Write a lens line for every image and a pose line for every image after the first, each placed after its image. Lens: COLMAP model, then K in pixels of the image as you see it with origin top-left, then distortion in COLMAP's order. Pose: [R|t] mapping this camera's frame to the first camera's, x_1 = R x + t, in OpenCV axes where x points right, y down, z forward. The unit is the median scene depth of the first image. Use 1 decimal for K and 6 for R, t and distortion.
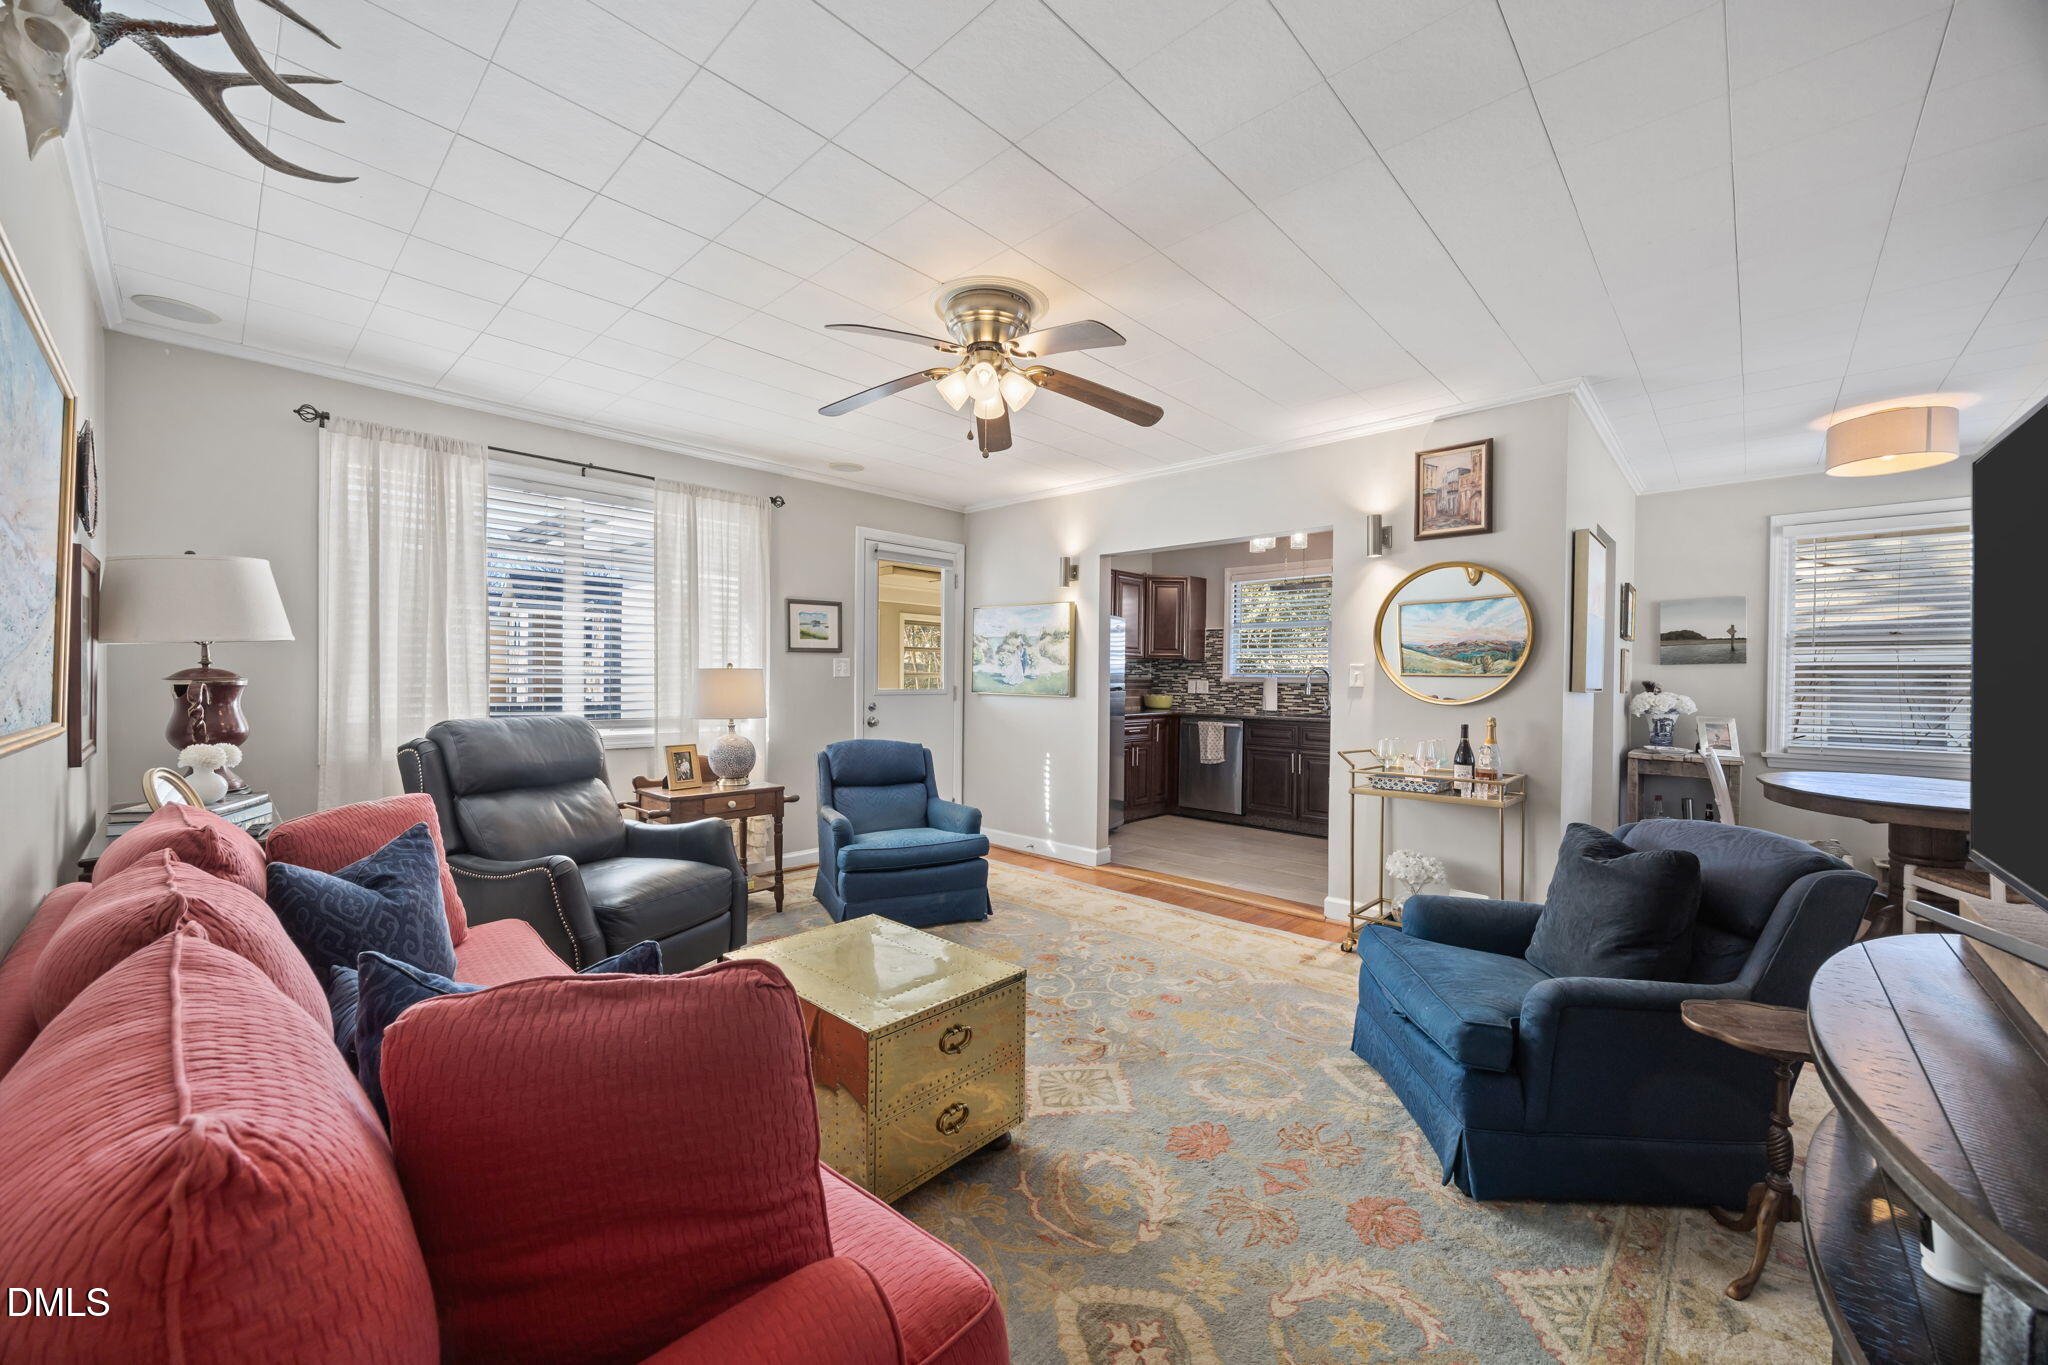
lens RADIAL K [[776.9, 0, 1012.4], [0, 776.9, 685.9], [0, 0, 1]] dist [-0.007456, 0.000257]
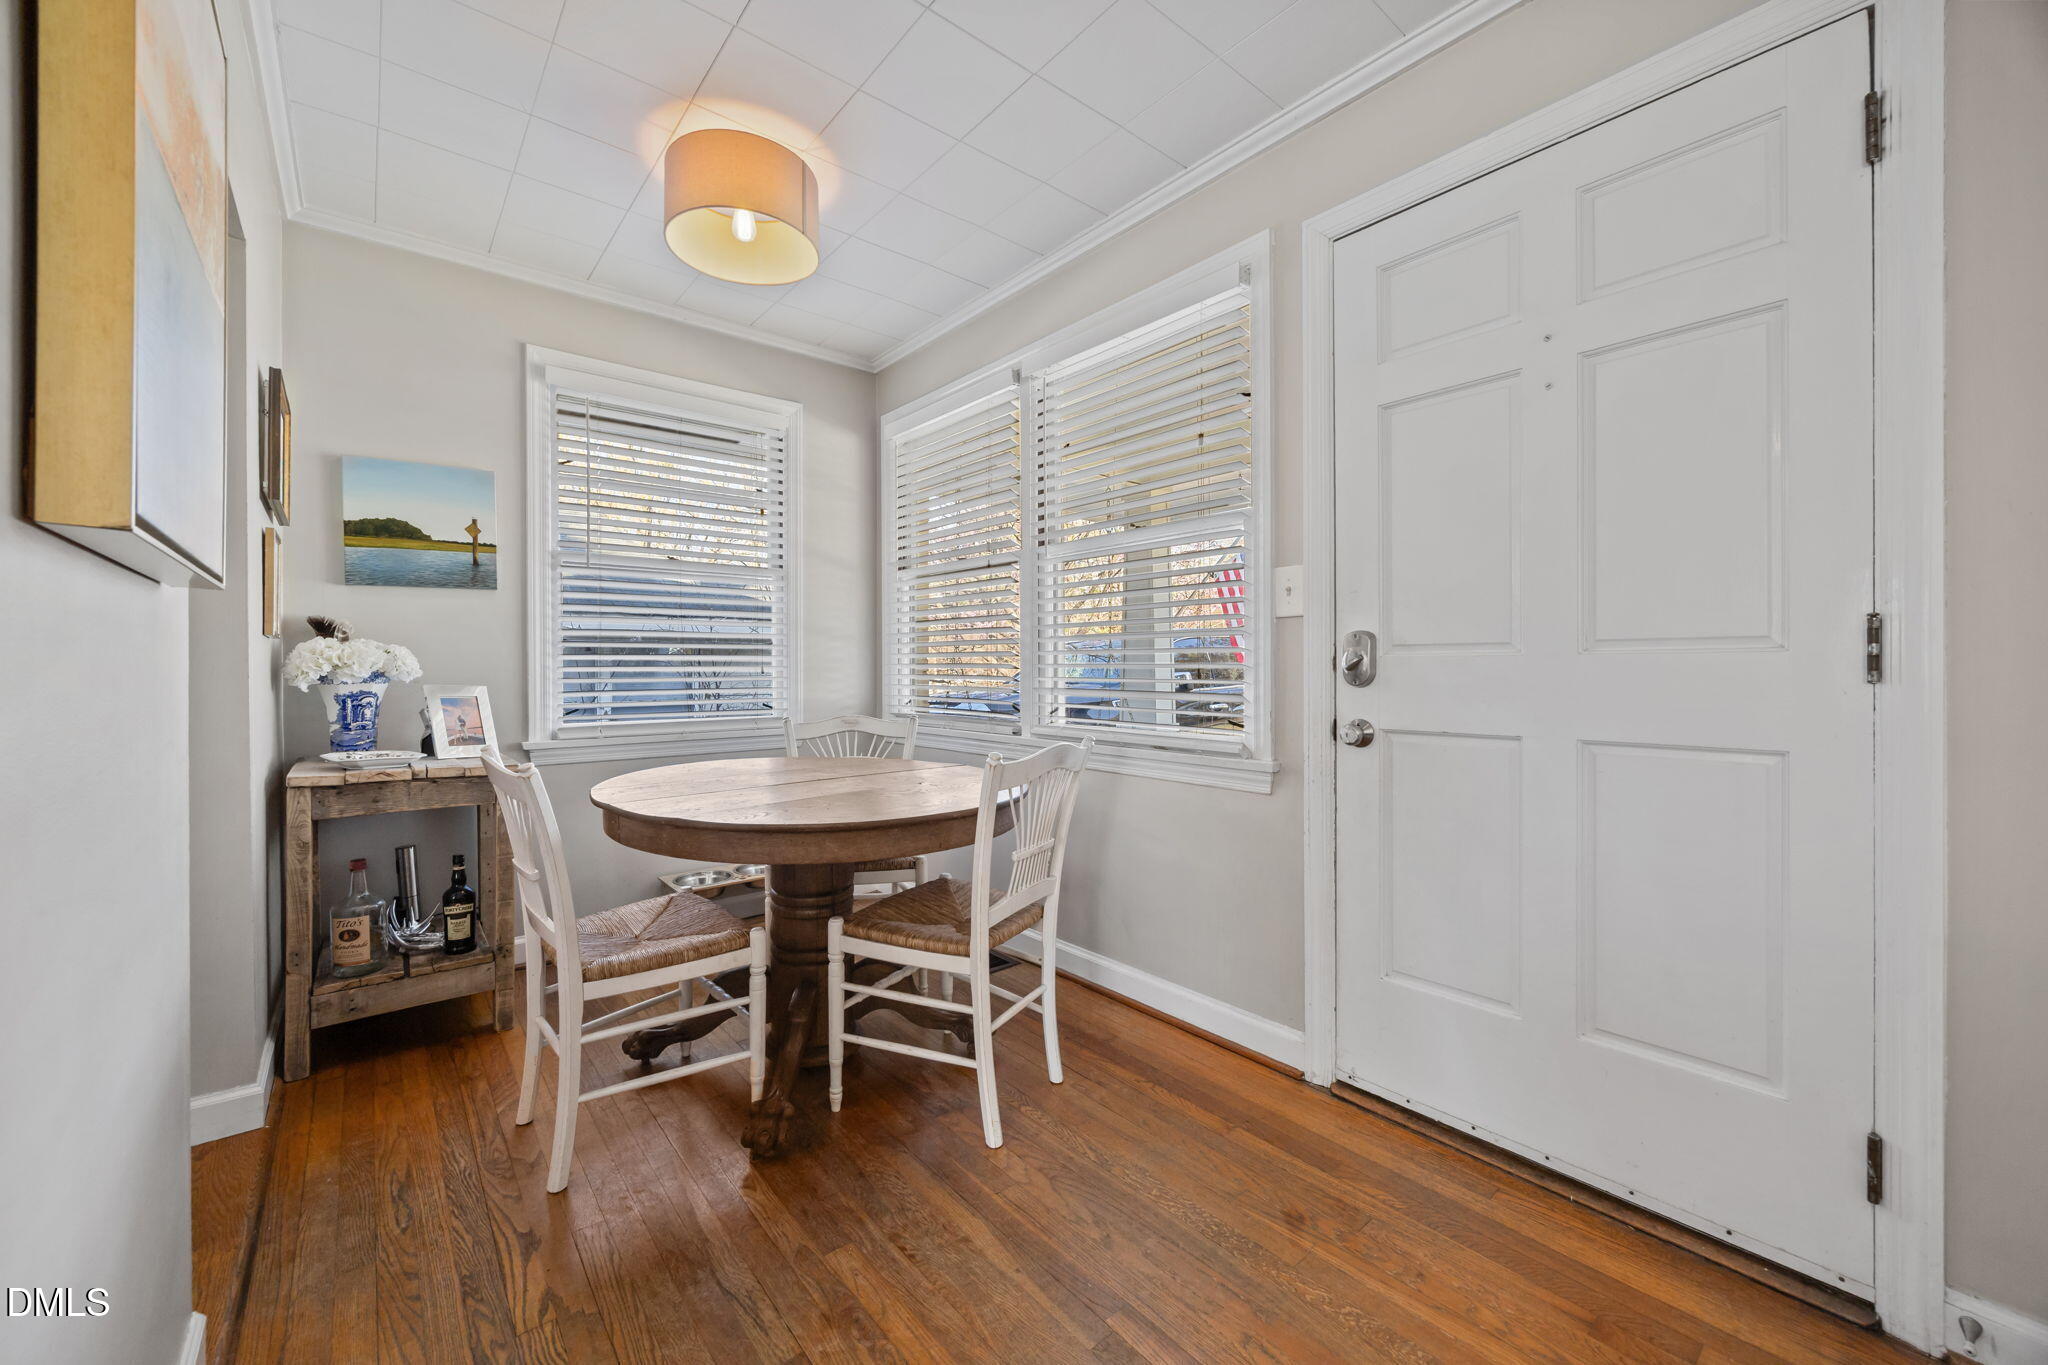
lens RADIAL K [[795.8, 0, 993.4], [0, 795.8, 667.1], [0, 0, 1]] dist [0.000767, 0.000210]
pose [[0.138932, -0.008593, 0.990265, 0.419464], [0.017021, 0.999835, 0.006288, 0.030839], [-0.990156, 0.015981, 0.139056, 0.556898]]
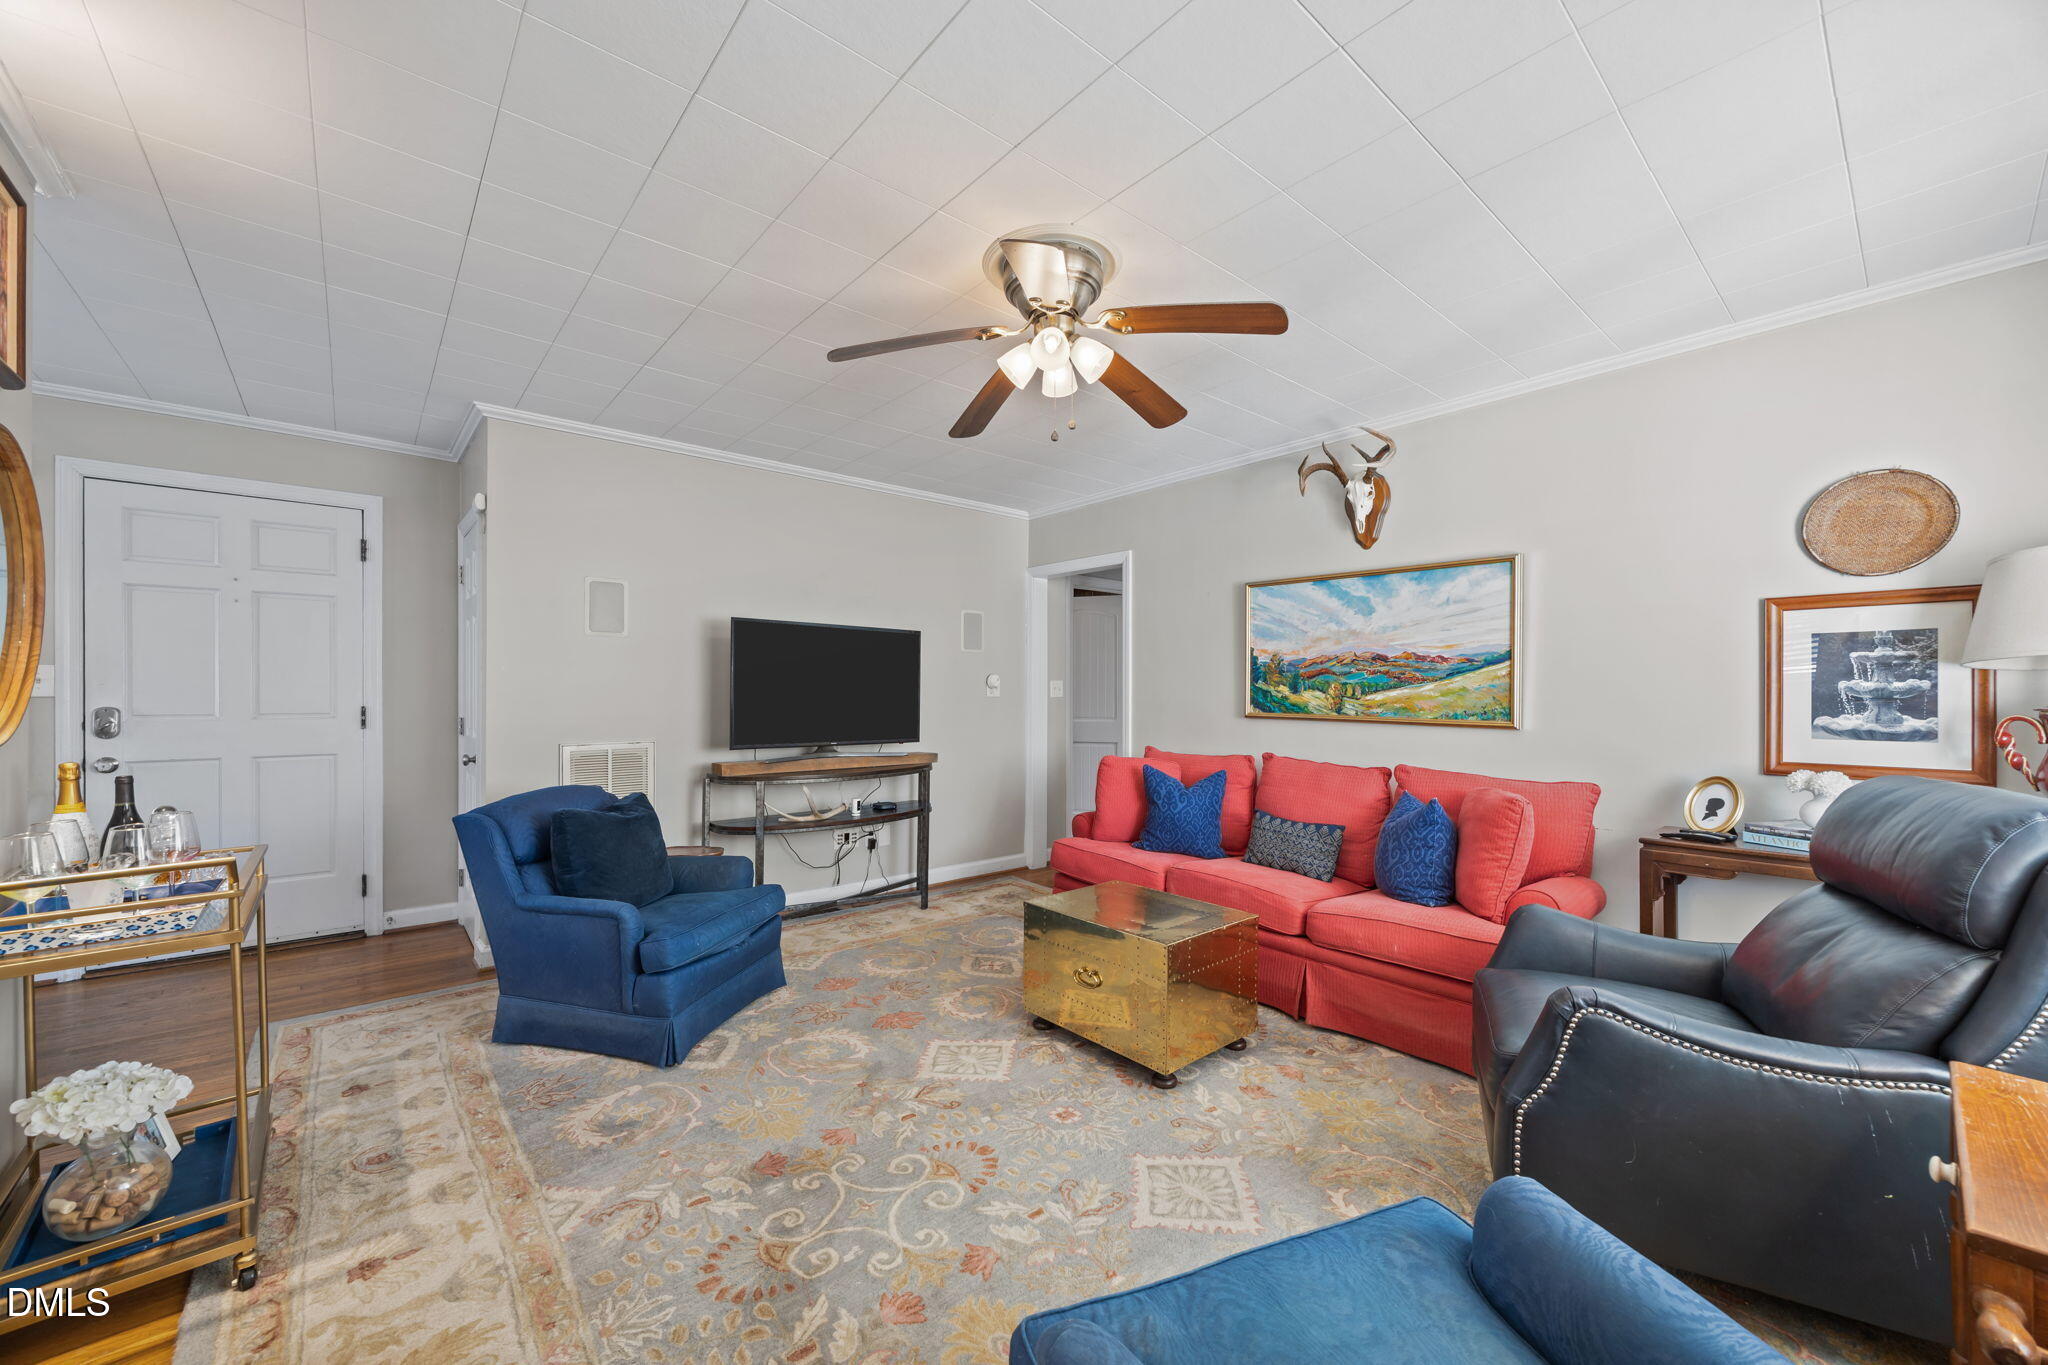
lens RADIAL K [[776.9, 0, 1012.4], [0, 776.9, 685.9], [0, 0, 1]] dist [-0.007456, 0.000257]
pose [[-0.994313, -0.010688, 0.105961, -0.046920], [-0.010091, 0.999930, 0.006167, -0.014059], [-0.106020, 0.005062, -0.994351, 1.043451]]
